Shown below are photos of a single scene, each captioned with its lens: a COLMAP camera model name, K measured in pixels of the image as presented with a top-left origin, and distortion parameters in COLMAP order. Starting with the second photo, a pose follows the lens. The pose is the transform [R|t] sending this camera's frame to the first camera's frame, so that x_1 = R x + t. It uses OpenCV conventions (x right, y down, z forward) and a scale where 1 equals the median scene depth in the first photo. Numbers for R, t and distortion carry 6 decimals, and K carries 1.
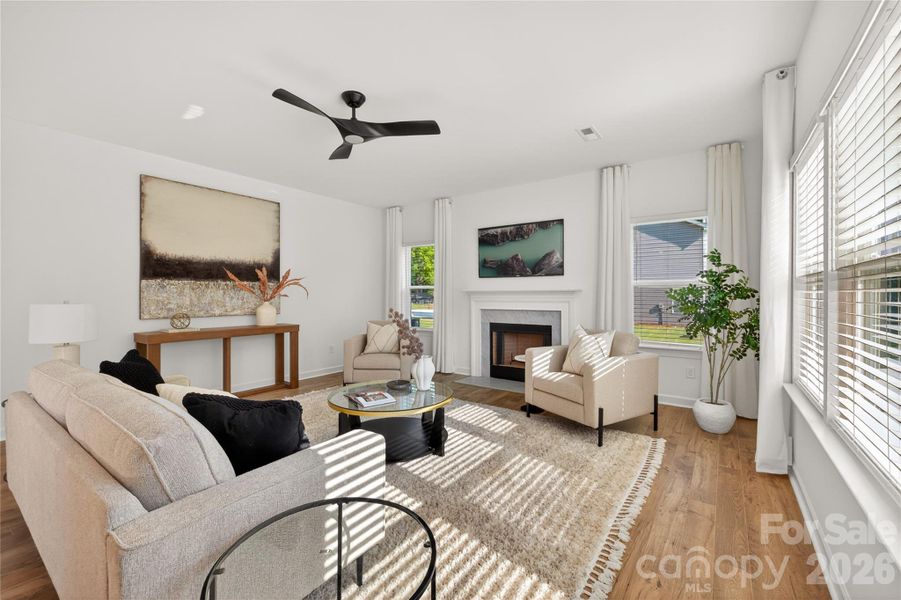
lens RADIAL K [[375.0, 0, 451.7], [0, 375.0, 298.9], [0, 0, 1]] dist [-0.003945, -0.000241]
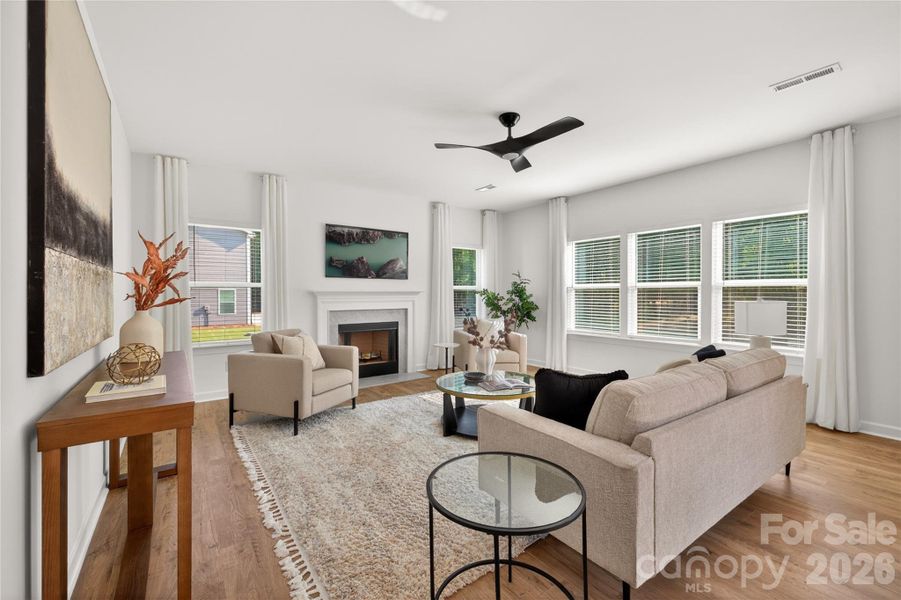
lens RADIAL K [[375.0, 0, 448.9], [0, 375.0, 299.4], [0, 0, 1]] dist [-0.003945, -0.000241]
pose [[0.322454, -0.011934, 0.946510, -0.736385], [0.005791, 0.999927, 0.010634, -0.009985], [-0.946567, 0.002052, 0.322500, 0.437842]]
